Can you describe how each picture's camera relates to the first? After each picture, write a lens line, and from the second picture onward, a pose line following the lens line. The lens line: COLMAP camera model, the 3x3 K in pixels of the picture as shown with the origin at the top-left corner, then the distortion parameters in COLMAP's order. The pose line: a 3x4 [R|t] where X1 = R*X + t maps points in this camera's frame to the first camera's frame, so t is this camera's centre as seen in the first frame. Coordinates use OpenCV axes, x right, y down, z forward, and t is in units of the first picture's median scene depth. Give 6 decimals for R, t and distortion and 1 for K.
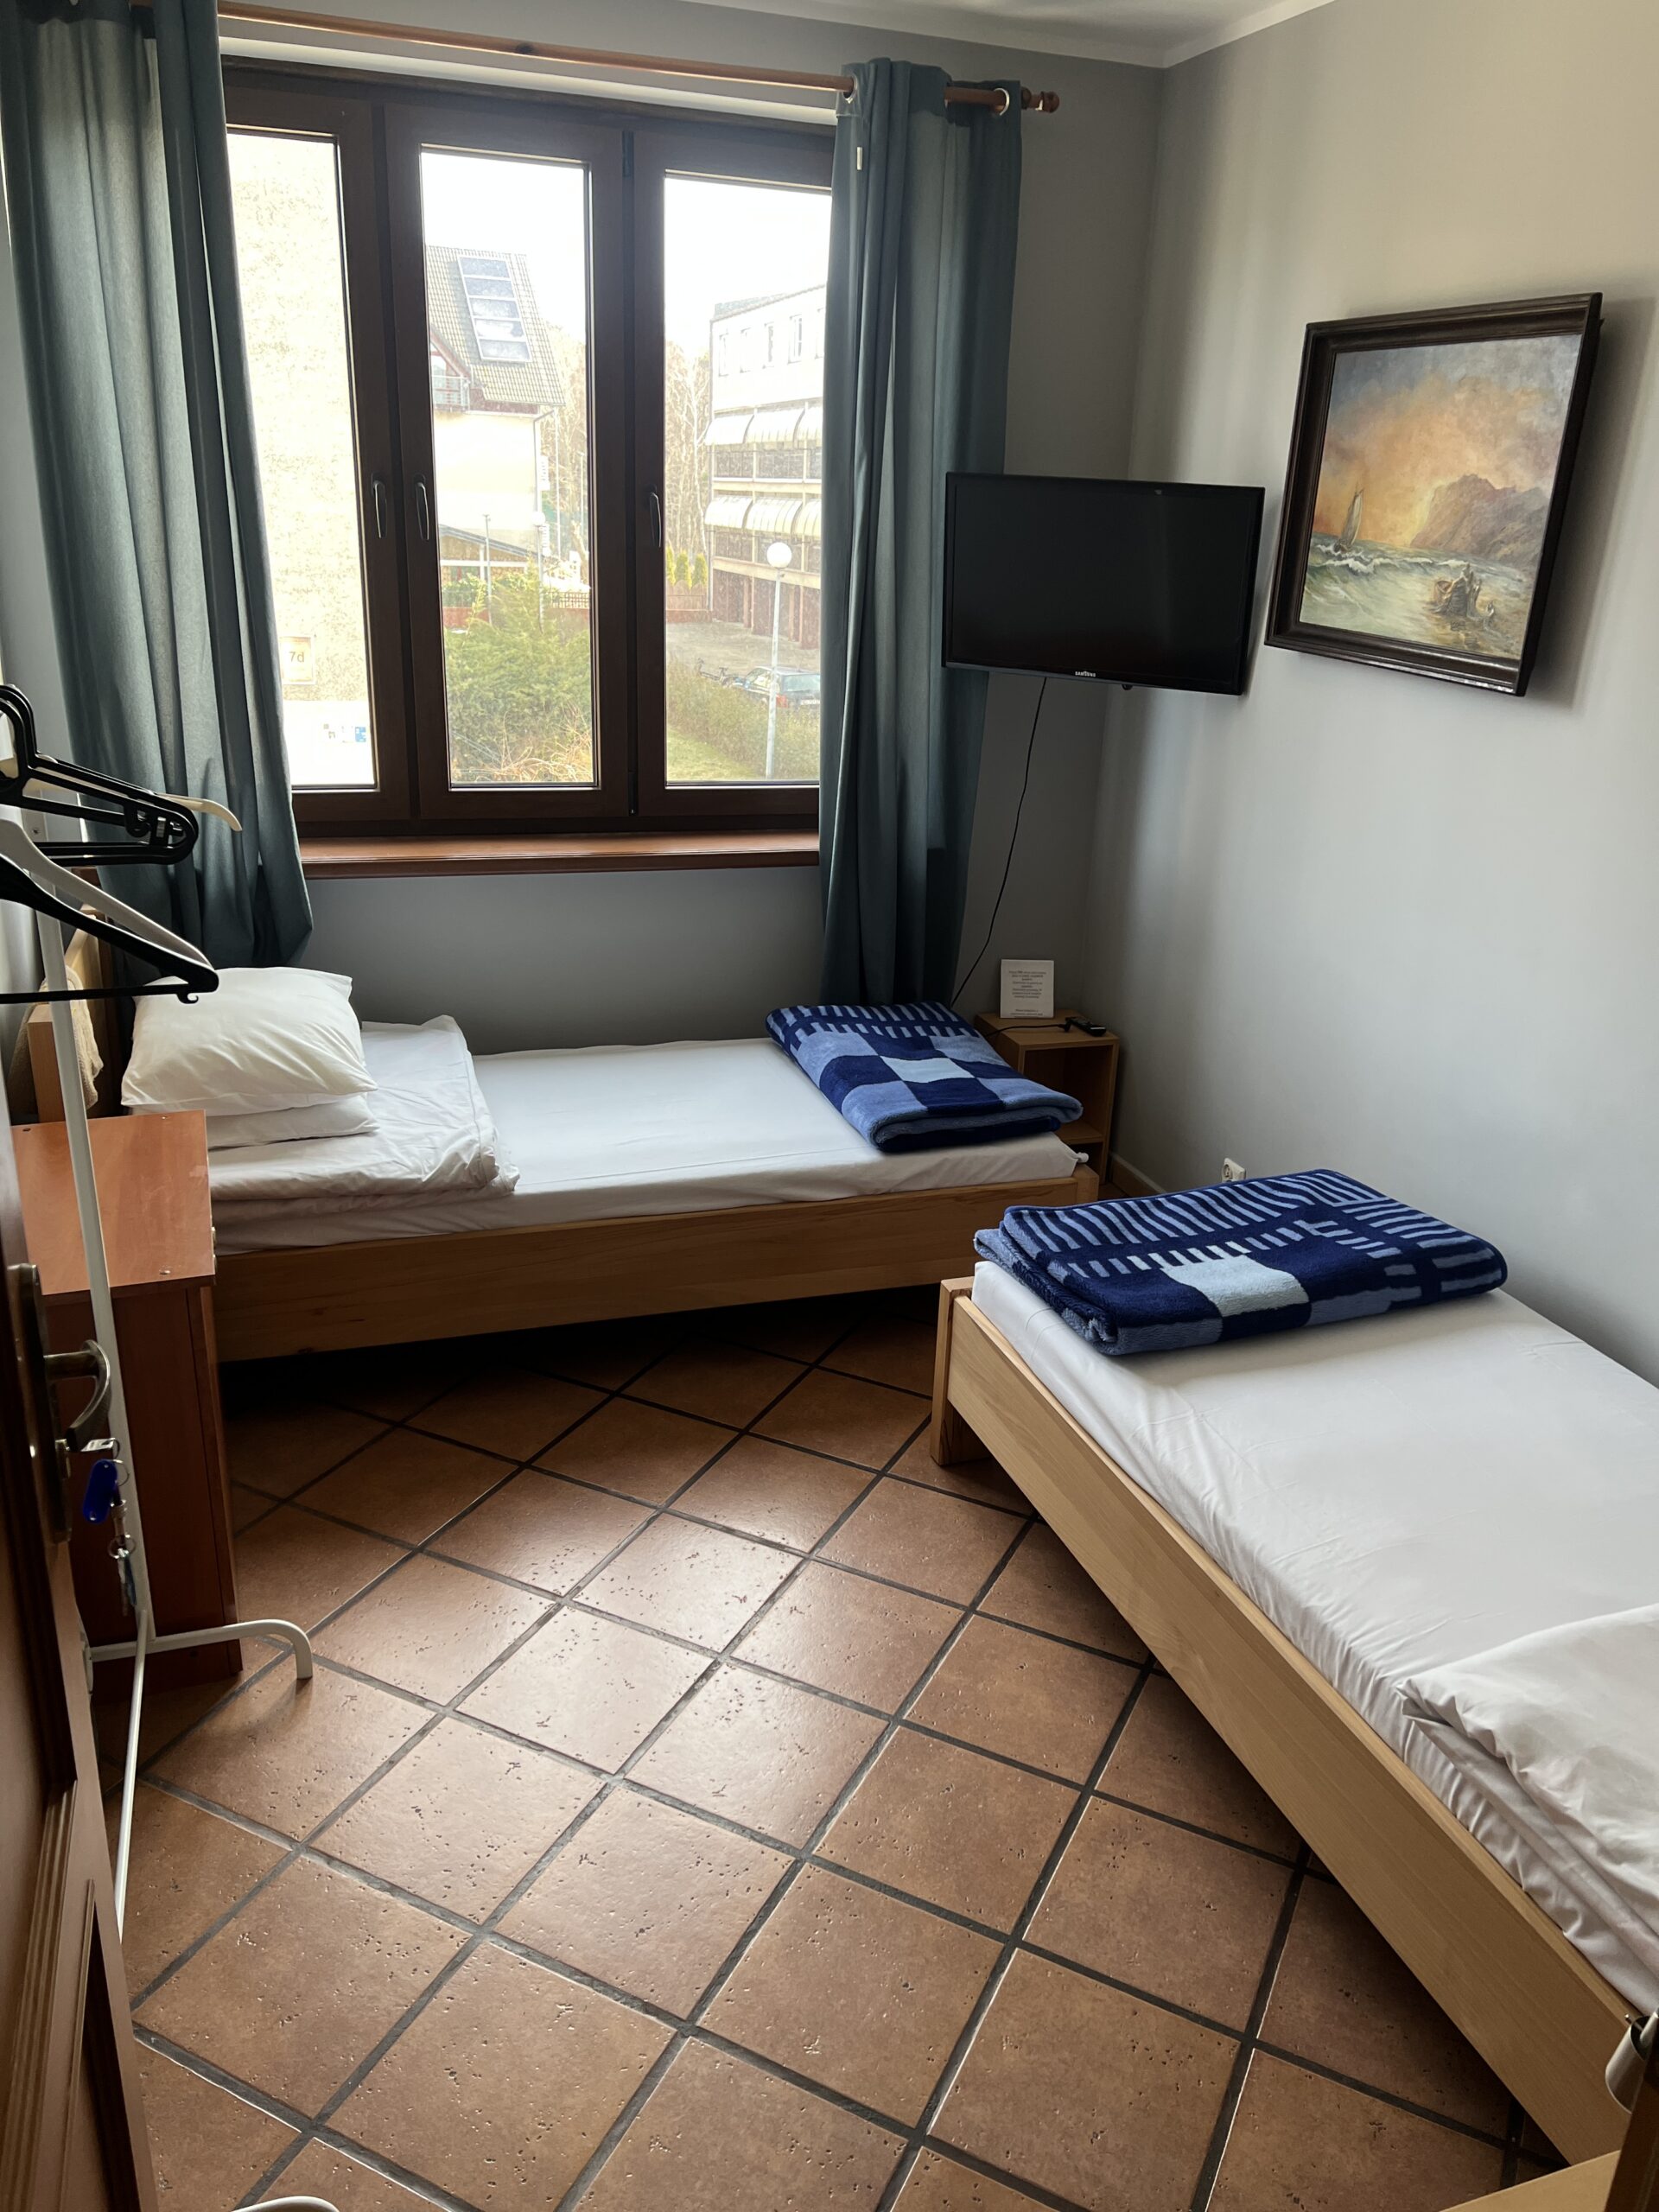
lens RADIAL K [[1678.2, 0, 838.3], [0, 1678.2, 1115.5], [0, 0, 1]] dist [0.061120, -0.068804]
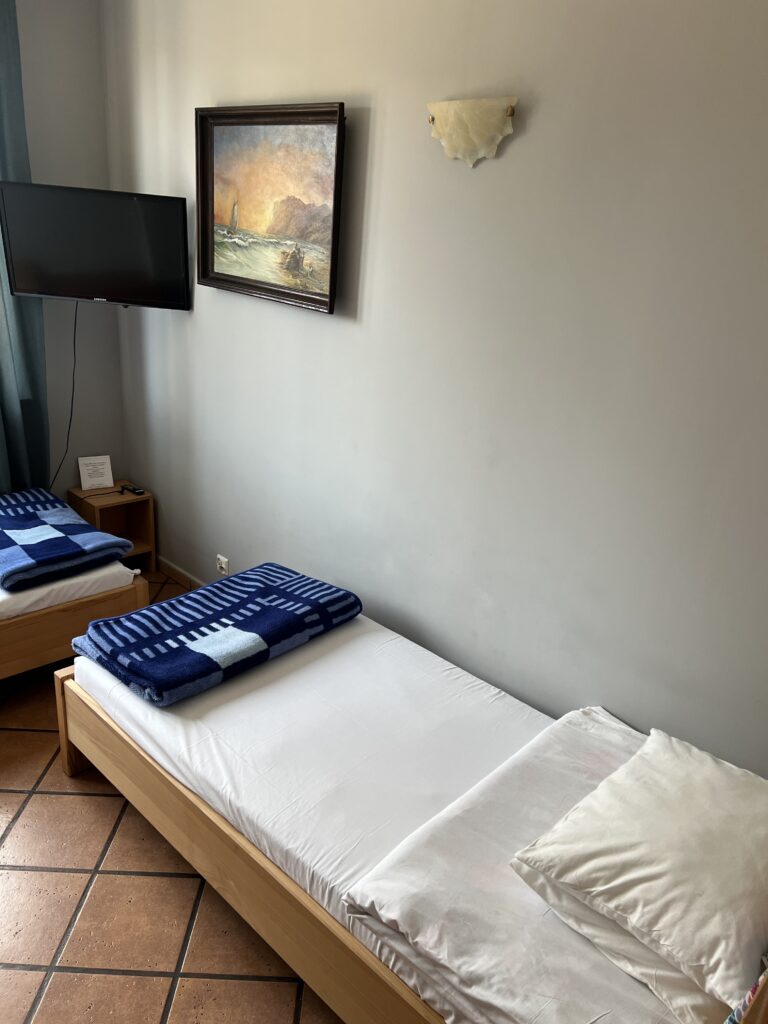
lens RADIAL K [[776.9, 0, 385.0], [0, 776.9, 502.9], [0, 0, 1]] dist [0.061120, -0.068804]
pose [[0.900872, -0.131817, 0.413587, 0.059674], [0.122855, 0.991247, 0.048326, -0.067181], [-0.416338, 0.007275, 0.909181, 0.163743]]
